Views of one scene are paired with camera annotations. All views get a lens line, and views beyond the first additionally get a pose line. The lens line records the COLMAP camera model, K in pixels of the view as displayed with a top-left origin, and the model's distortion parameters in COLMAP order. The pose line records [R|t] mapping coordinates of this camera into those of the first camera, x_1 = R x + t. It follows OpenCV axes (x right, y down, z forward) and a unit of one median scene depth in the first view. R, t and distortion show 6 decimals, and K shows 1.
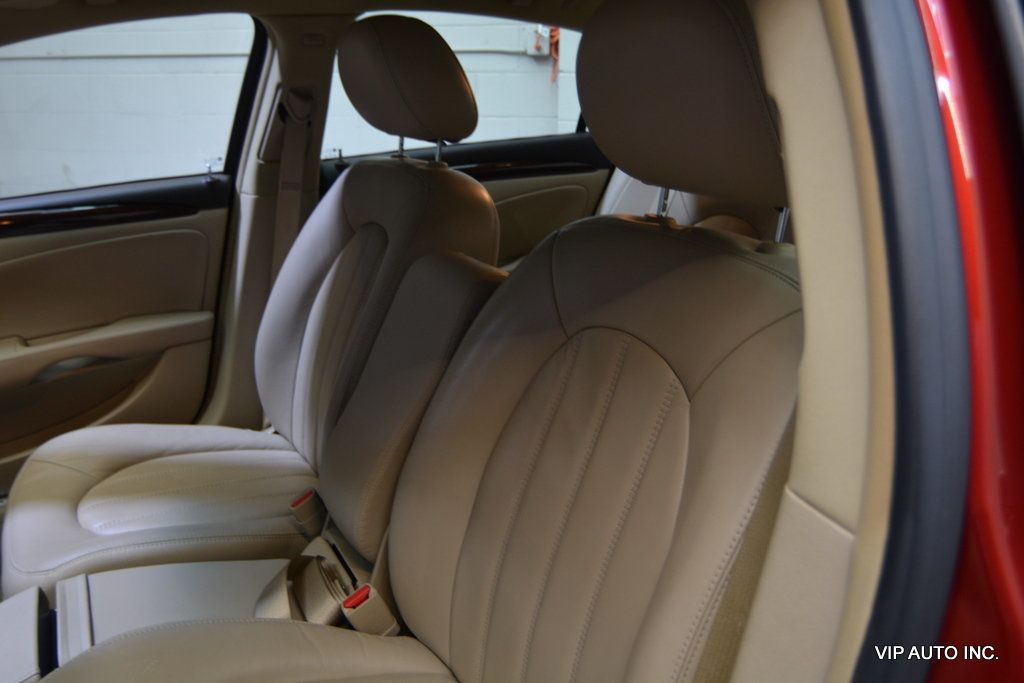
lens RADIAL K [[765.5, 0, 505.6], [0, 765.5, 341.4], [0, 0, 1]] dist [-0.021362, 0.006501]
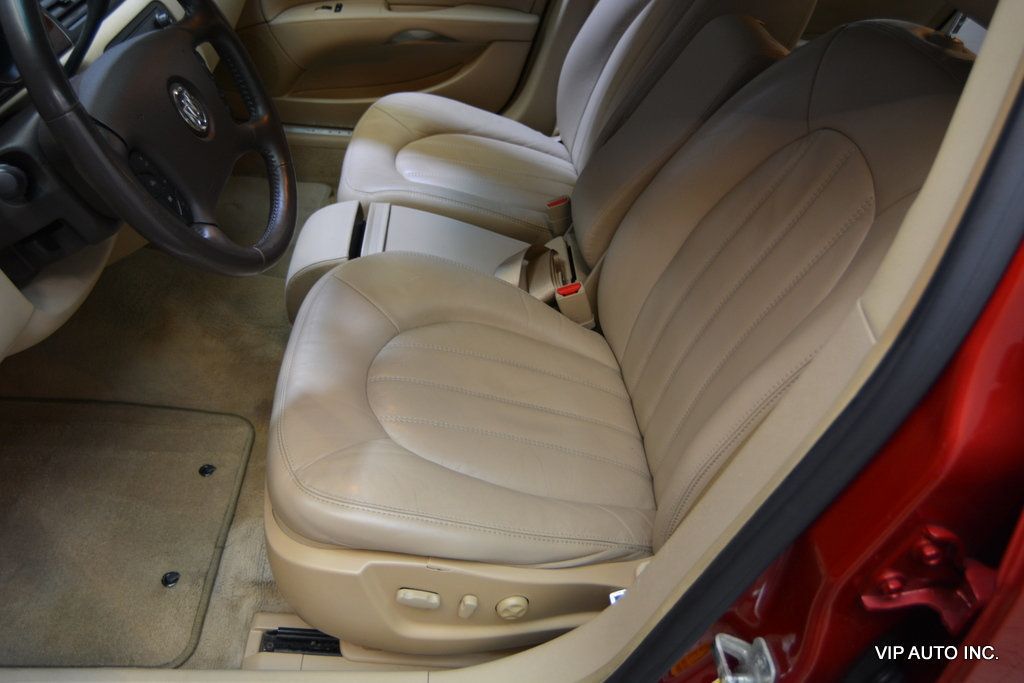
lens RADIAL K [[765.5, 0, 515.6], [0, 765.5, 344.4], [0, 0, 1]] dist [-0.021362, 0.006501]
pose [[0.884472, 0.368555, -0.286140, 0.110685], [-0.250902, 0.892721, 0.374296, -0.029930], [0.393392, -0.259261, 0.882058, -0.154562]]
